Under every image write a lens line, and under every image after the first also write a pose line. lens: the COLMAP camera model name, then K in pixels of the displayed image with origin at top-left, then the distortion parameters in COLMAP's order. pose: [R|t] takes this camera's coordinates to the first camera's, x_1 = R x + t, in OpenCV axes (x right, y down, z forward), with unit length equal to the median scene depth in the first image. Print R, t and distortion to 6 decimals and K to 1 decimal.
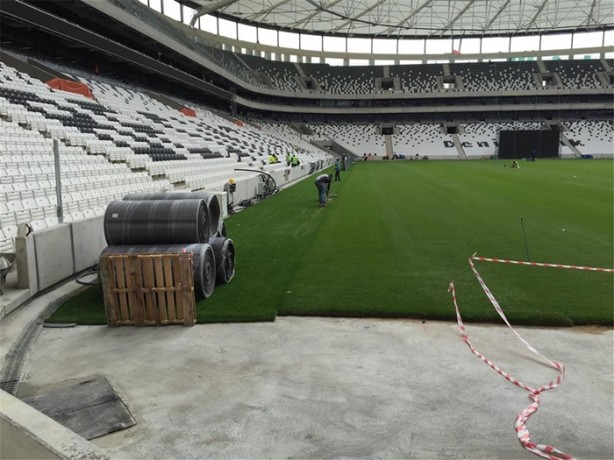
lens RADIAL K [[529.9, 0, 310.8], [0, 529.9, 228.8], [0, 0, 1]] dist [0.086013, -0.111645]
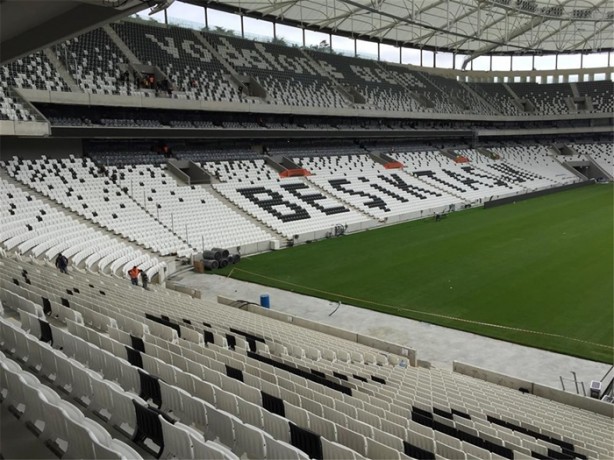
lens RADIAL K [[529.9, 0, 303.4], [0, 529.9, 224.5], [0, 0, 1]] dist [0.086013, -0.111645]
pose [[0.791632, 0.067703, -0.607236, 0.226345], [-0.064129, 0.997559, 0.027620, -0.032850], [0.607624, 0.017077, 0.794041, -0.160544]]
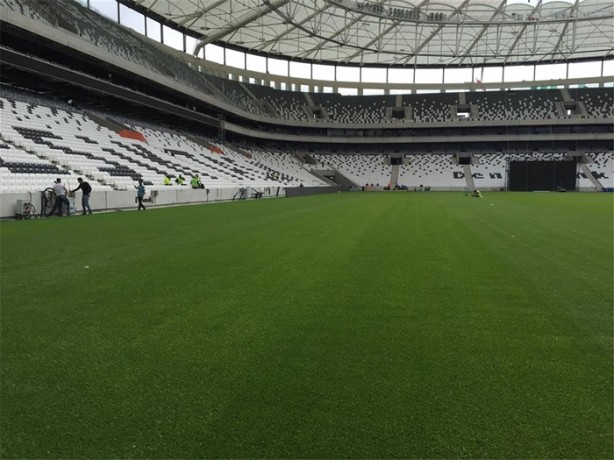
lens RADIAL K [[529.9, 0, 309.6], [0, 529.9, 225.5], [0, 0, 1]] dist [0.086013, -0.111645]
pose [[0.995332, 0.018836, -0.094651, 0.081027], [-0.025229, 0.997447, -0.066809, -0.000764], [0.093151, 0.068885, 0.993266, 0.045219]]
